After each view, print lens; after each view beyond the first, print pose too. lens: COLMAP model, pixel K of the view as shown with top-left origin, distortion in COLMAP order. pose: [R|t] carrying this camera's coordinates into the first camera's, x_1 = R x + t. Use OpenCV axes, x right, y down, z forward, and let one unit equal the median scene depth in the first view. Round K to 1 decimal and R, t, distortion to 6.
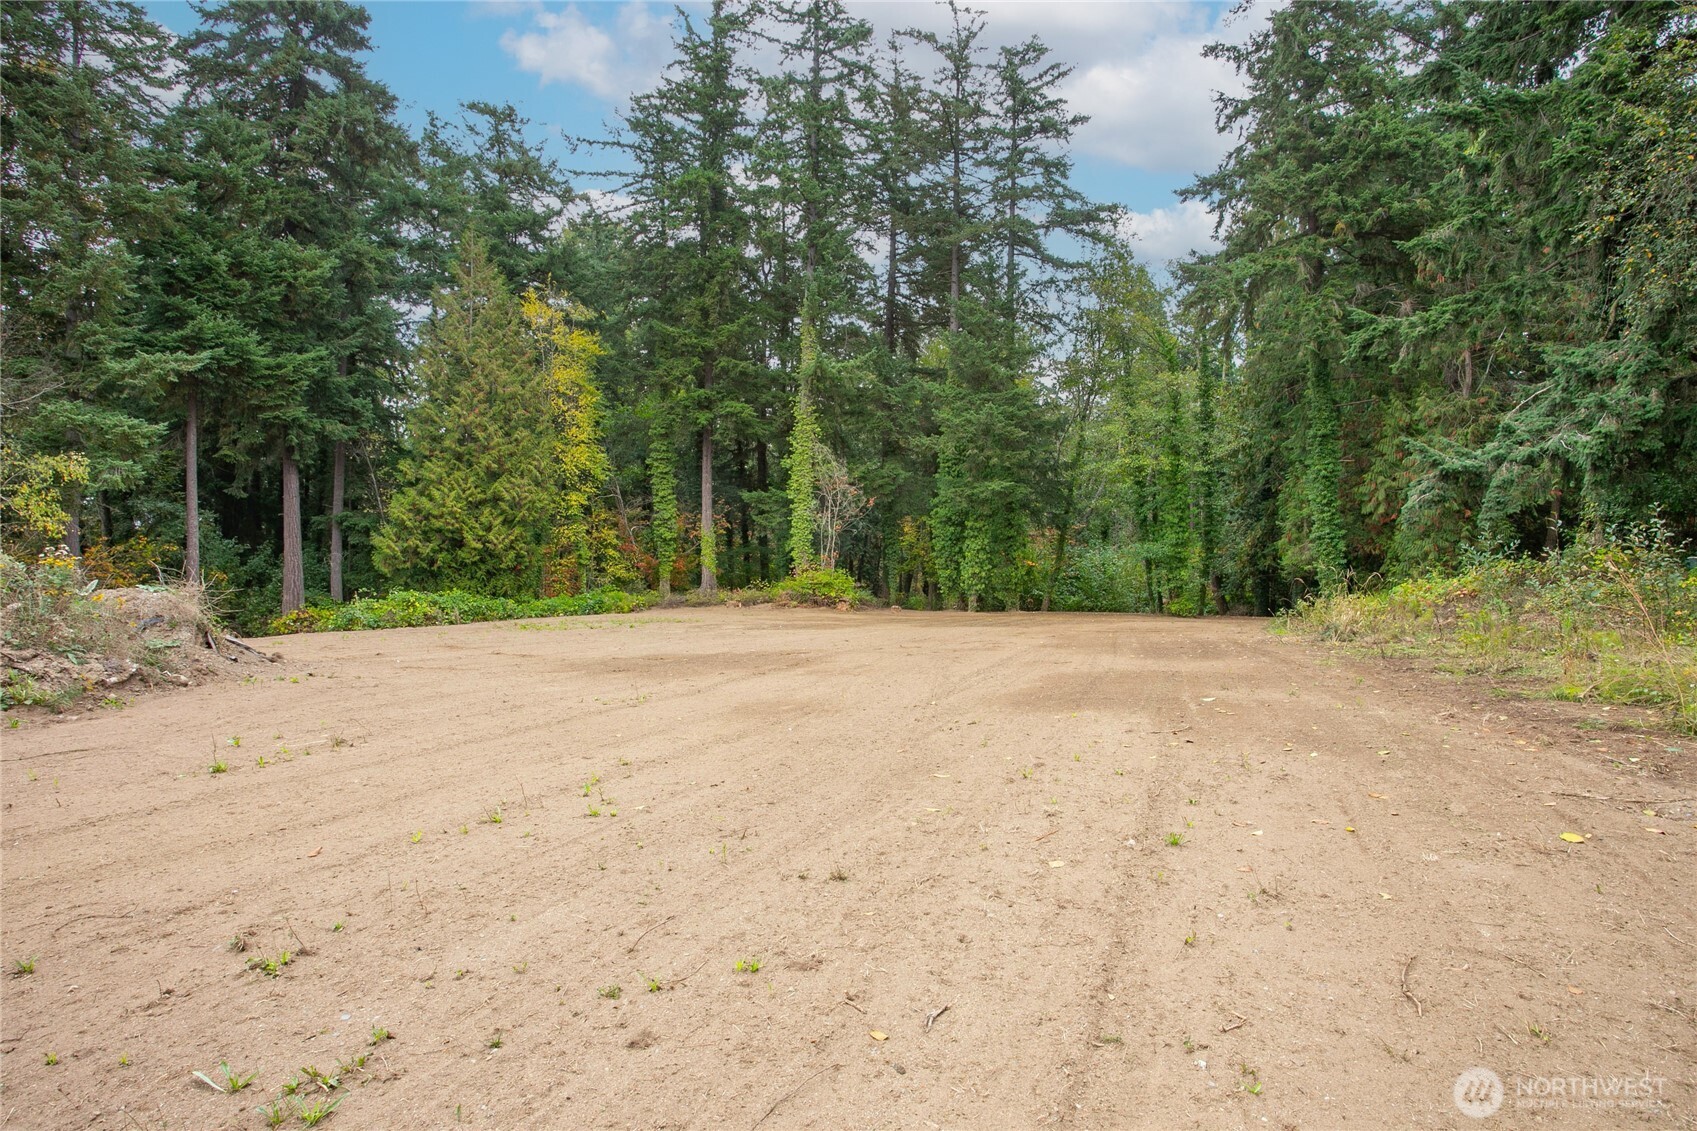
lens RADIAL K [[978.7, 0, 843.4], [0, 978.7, 575.1], [0, 0, 1]] dist [-0.072600, 0.057089]
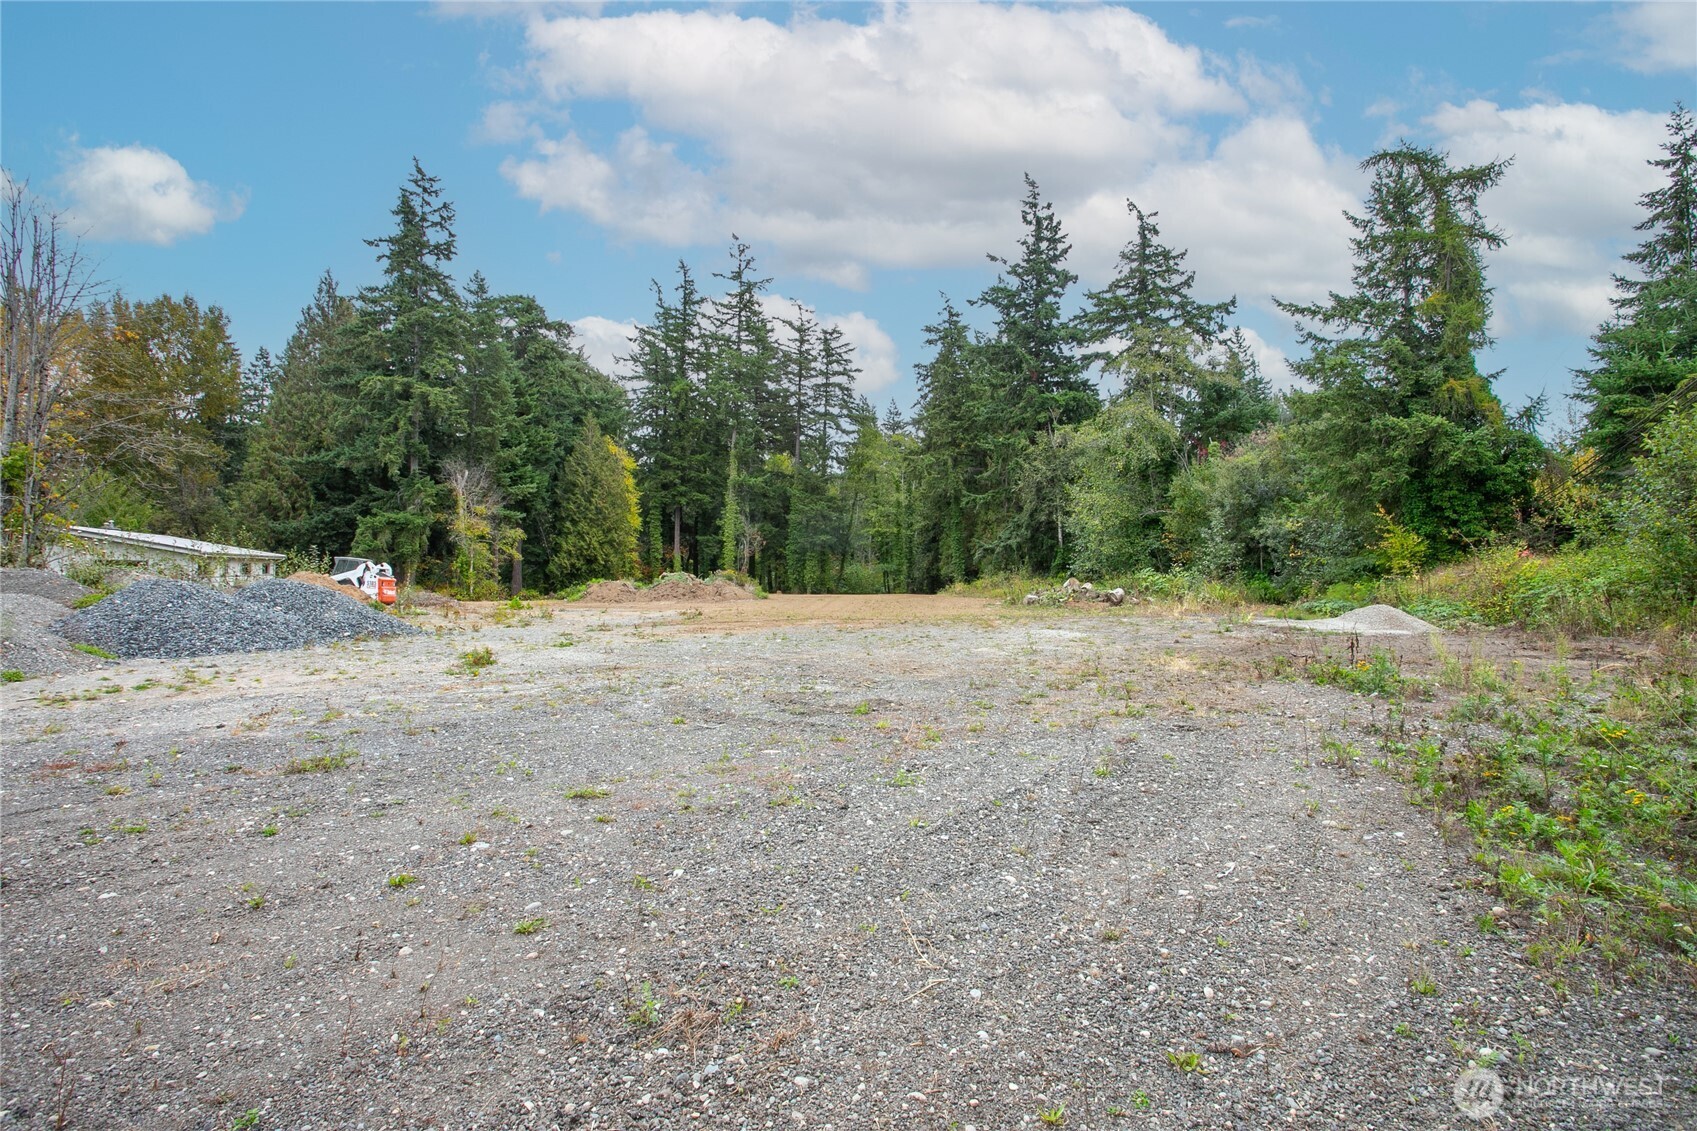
lens RADIAL K [[829.4, 0, 848.1], [0, 829.4, 569.1], [0, 0, 1]] dist [-0.074861, 0.039899]
pose [[0.950203, 0.008851, 0.311506, -0.358249], [-0.005542, 0.999918, -0.011507, 0.002527], [-0.311583, 0.009207, 0.950174, -0.780140]]
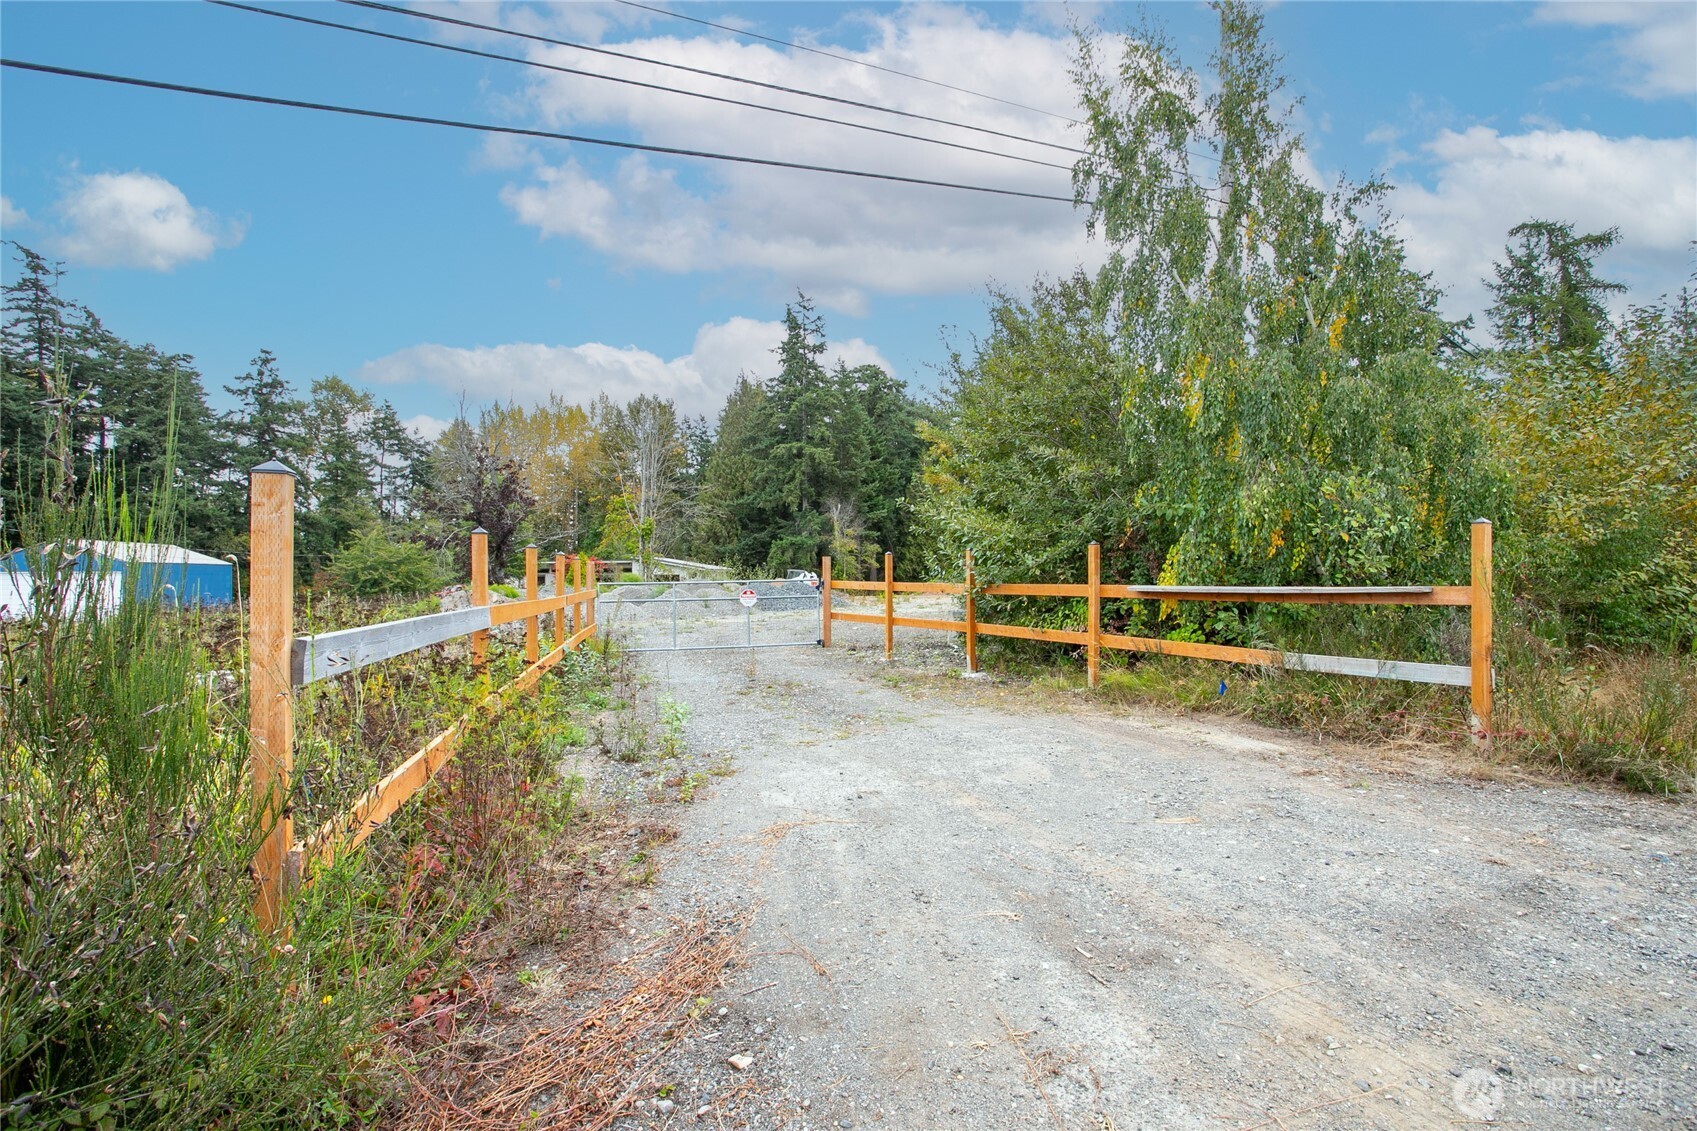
lens RADIAL K [[826.3, 0, 845.8], [0, 826.3, 570.3], [0, 0, 1]] dist [-0.079581, 0.038912]
pose [[0.996443, -0.016295, -0.082676, -0.367443], [0.015255, 0.999797, -0.013189, 0.005105], [0.082874, 0.011881, 0.996489, -1.146986]]
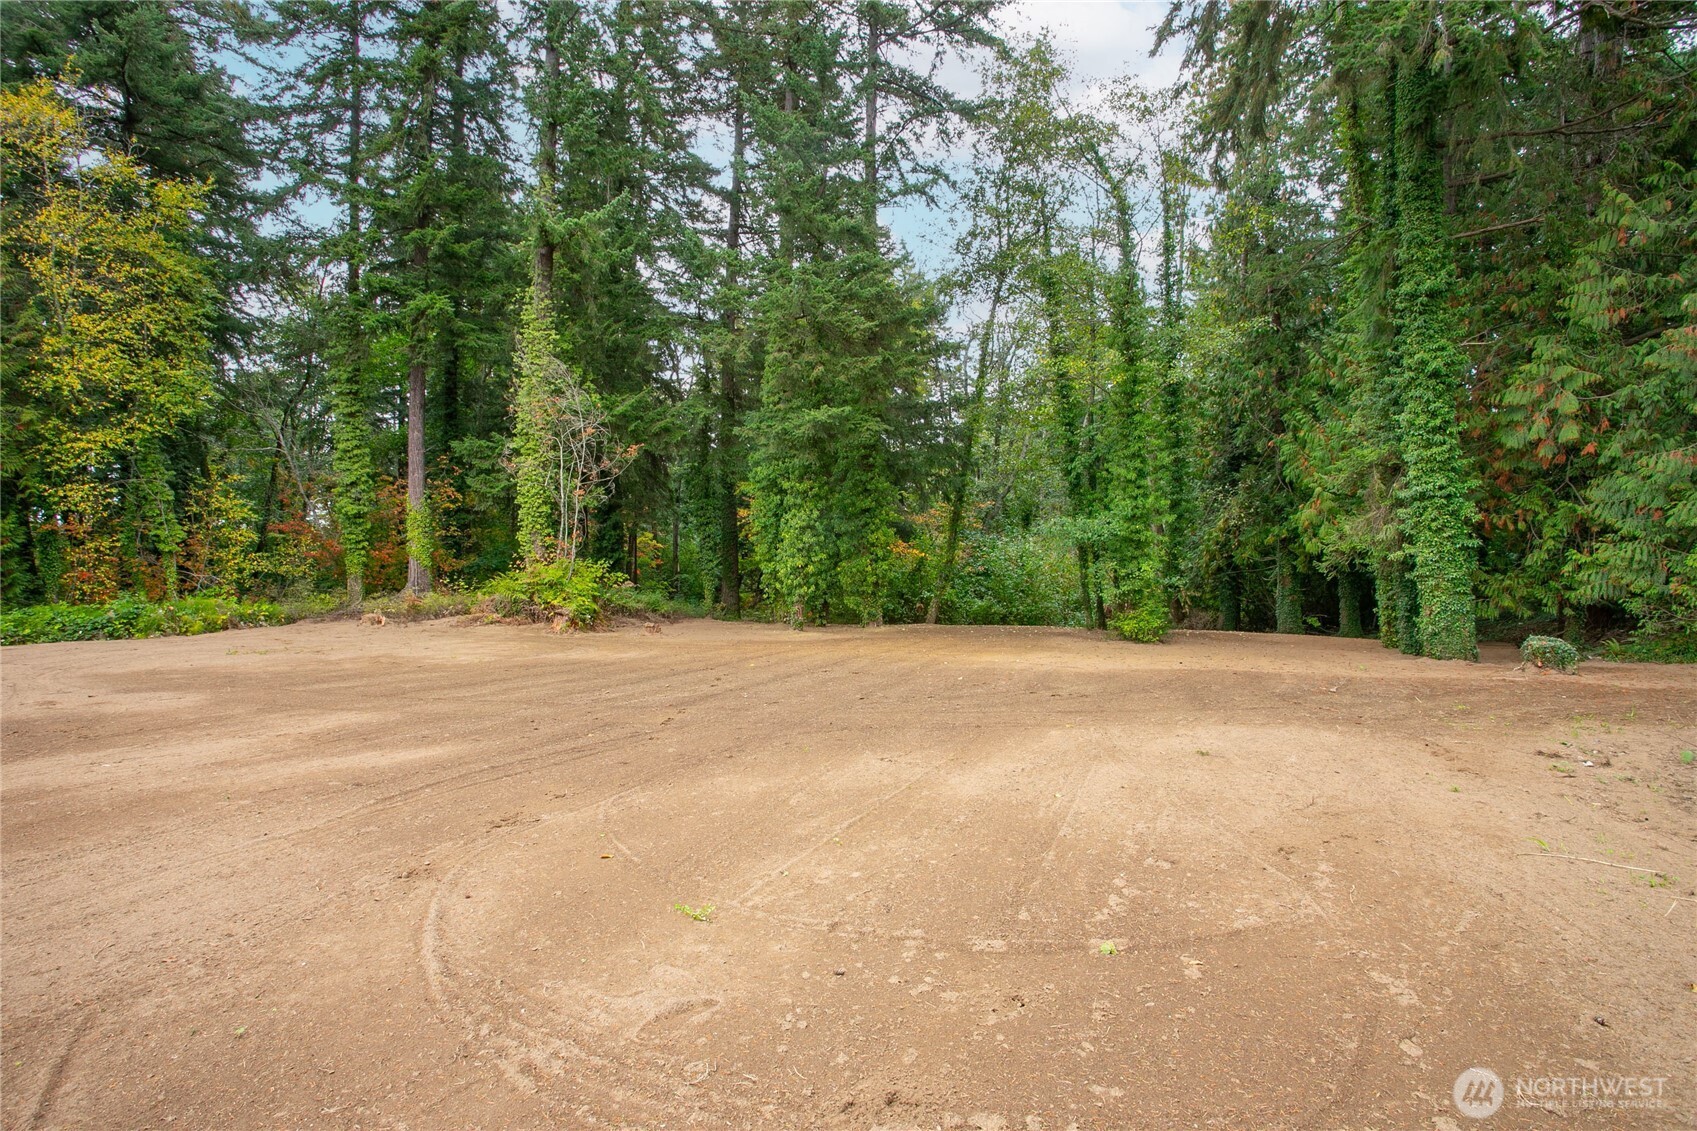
lens RADIAL K [[826.3, 0, 845.8], [0, 826.3, 570.3], [0, 0, 1]] dist [-0.079581, 0.038912]
pose [[0.999436, 0.001226, 0.033566, 0.142533], [-0.001159, 0.999997, -0.001992, 0.000967], [-0.033569, 0.001952, 0.999435, 0.474667]]
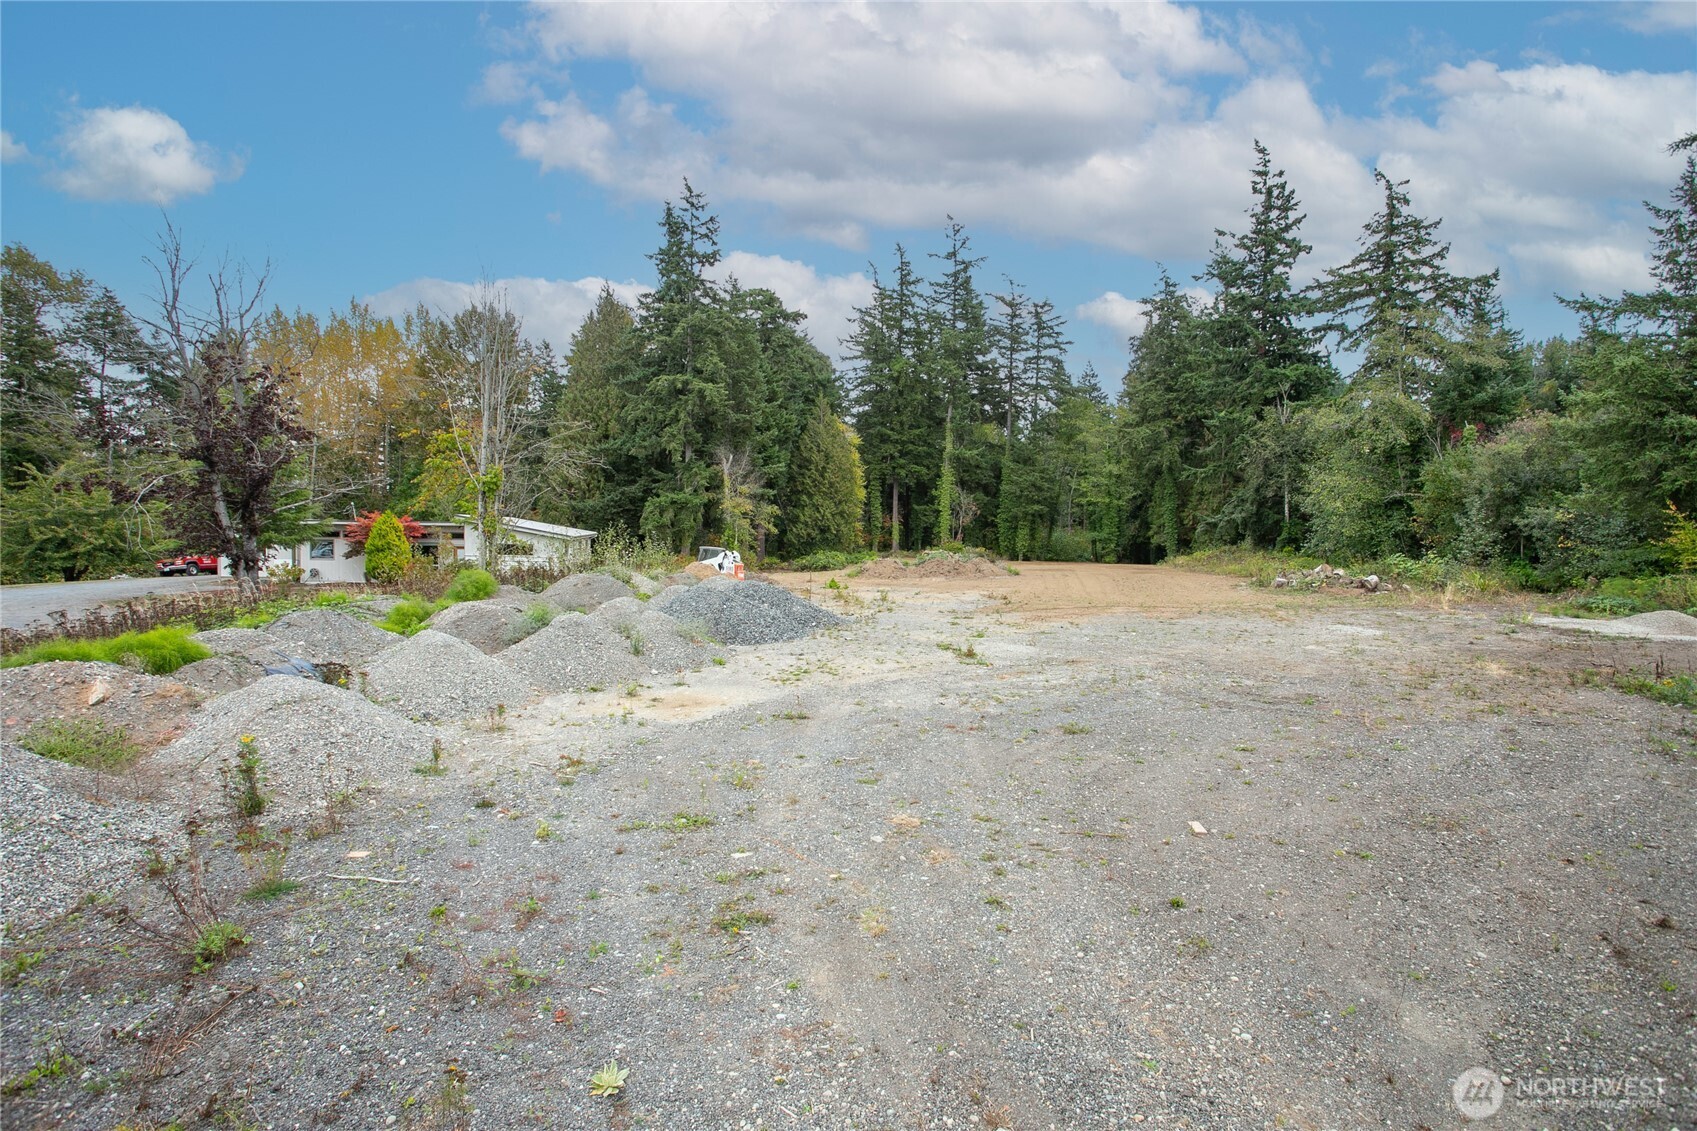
lens RADIAL K [[829.4, 0, 848.1], [0, 829.4, 569.1], [0, 0, 1]] dist [-0.074861, 0.039899]
pose [[0.993696, 0.004281, 0.112028, -0.477284], [-0.009170, 0.999026, 0.043160, -0.023296], [-0.111734, -0.043915, 0.992767, -0.863094]]
